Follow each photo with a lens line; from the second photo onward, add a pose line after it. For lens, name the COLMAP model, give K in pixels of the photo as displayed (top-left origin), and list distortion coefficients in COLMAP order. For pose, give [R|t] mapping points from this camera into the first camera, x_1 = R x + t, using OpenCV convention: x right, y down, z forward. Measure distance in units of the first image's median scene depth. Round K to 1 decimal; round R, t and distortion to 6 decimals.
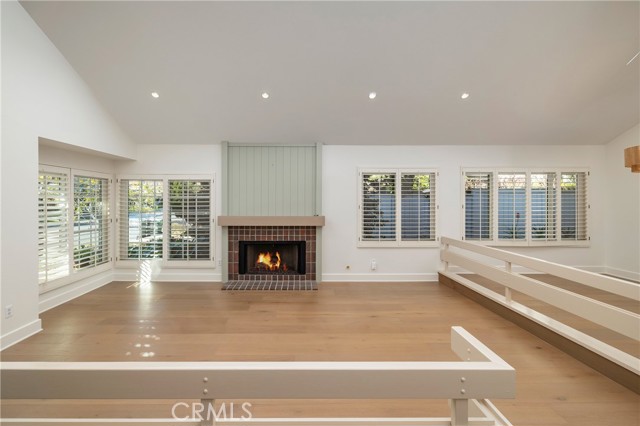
lens RADIAL K [[240.7, 0, 346.9], [0, 240.7, 211.7], [0, 0, 1]] dist [0.000910, 0.000120]
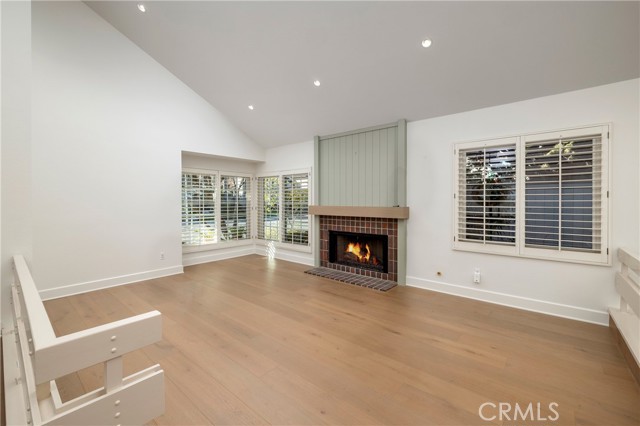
lens RADIAL K [[268.5, 0, 320.3], [0, 268.5, 204.9], [0, 0, 1]] dist [0.000993, 0.000134]
pose [[0.765809, 0.008646, -0.643010, 0.270363], [-0.006188, 0.999962, 0.006076, 0.006218], [0.643039, -0.000674, 0.765833, 0.090736]]
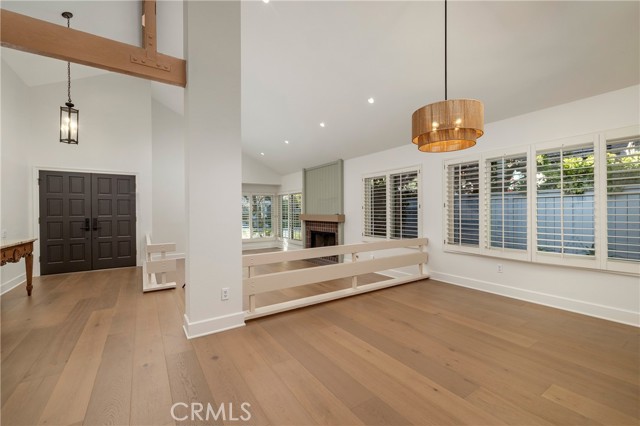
lens RADIAL K [[267.2, 0, 318.0], [0, 267.2, 212.1], [0, 0, 1]] dist [0.000235, 0.000046]
pose [[0.542239, -0.001282, -0.840223, 1.051715], [0.001607, 0.999999, -0.000489, 0.003876], [0.840223, -0.001085, 0.542241, 0.095270]]
